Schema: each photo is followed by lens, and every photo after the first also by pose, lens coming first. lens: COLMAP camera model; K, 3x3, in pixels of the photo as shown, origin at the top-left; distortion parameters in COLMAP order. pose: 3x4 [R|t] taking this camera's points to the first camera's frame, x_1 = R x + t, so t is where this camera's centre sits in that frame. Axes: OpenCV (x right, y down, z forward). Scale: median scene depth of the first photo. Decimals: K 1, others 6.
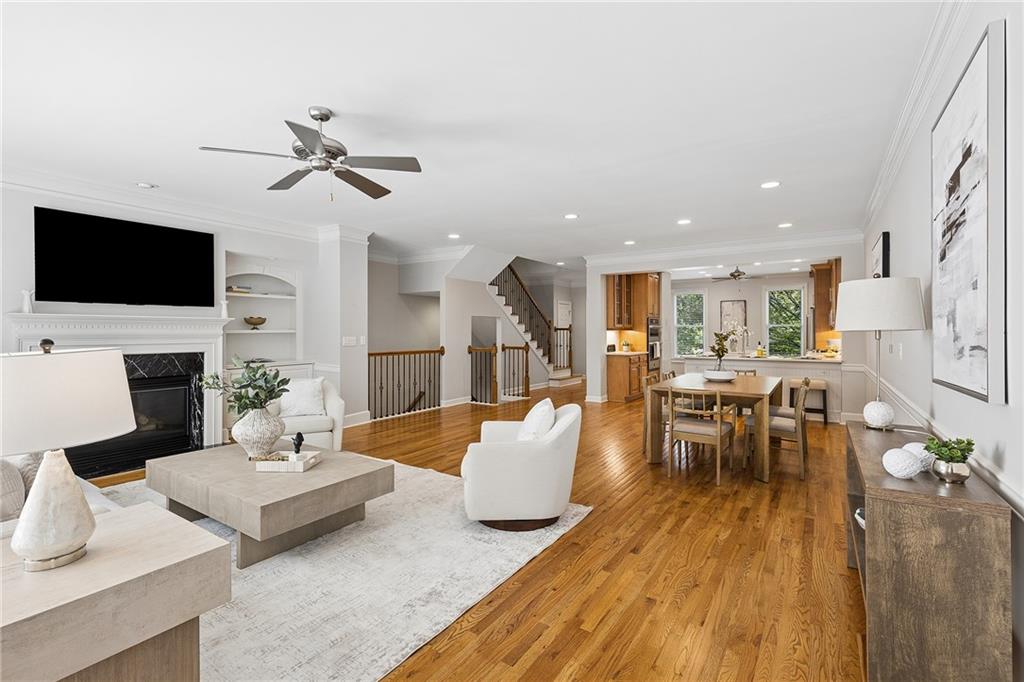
lens RADIAL K [[463.0, 0, 522.6], [0, 463.0, 353.8], [0, 0, 1]] dist [0.000170, -0.001830]
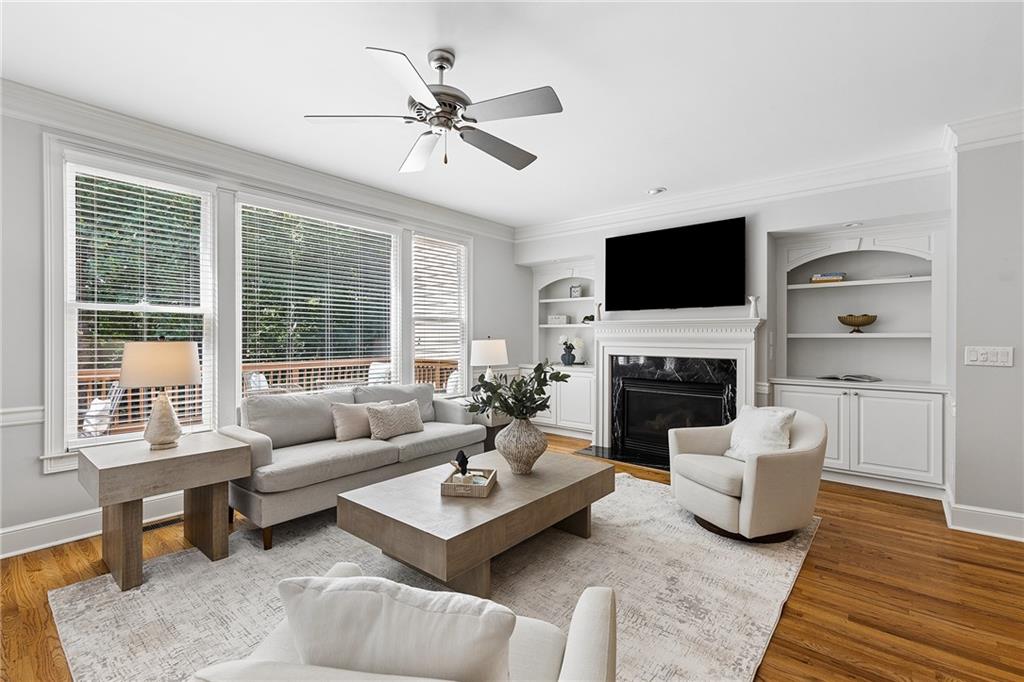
lens RADIAL K [[463.0, 0, 516.2], [0, 463.0, 337.7], [0, 0, 1]] dist [0.000170, -0.001830]
pose [[-0.127319, 0.004761, -0.991850, 0.128187], [-0.048260, 0.998774, 0.010989, -0.020946], [0.990687, 0.049266, -0.126933, 0.446174]]
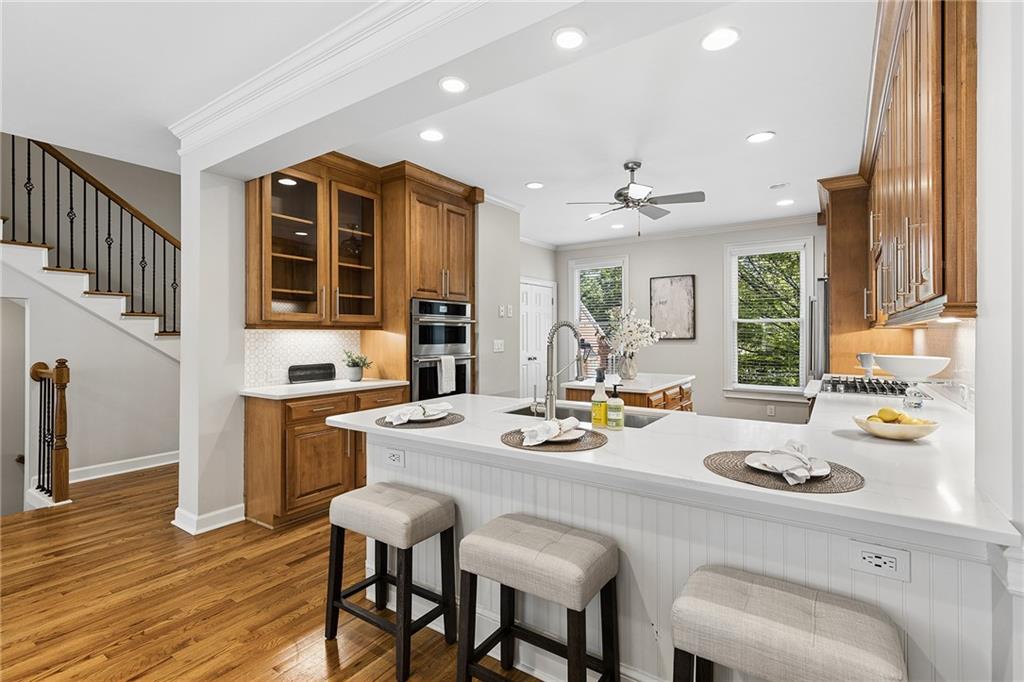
lens RADIAL K [[463.0, 0, 527.0], [0, 463.0, 337.0], [0, 0, 1]] dist [0.000170, -0.001830]
pose [[0.999447, 0.001279, -0.033242, 0.464247], [-0.002640, 0.999159, -0.040912, -0.032862], [0.033162, 0.040977, 0.998610, 0.713858]]
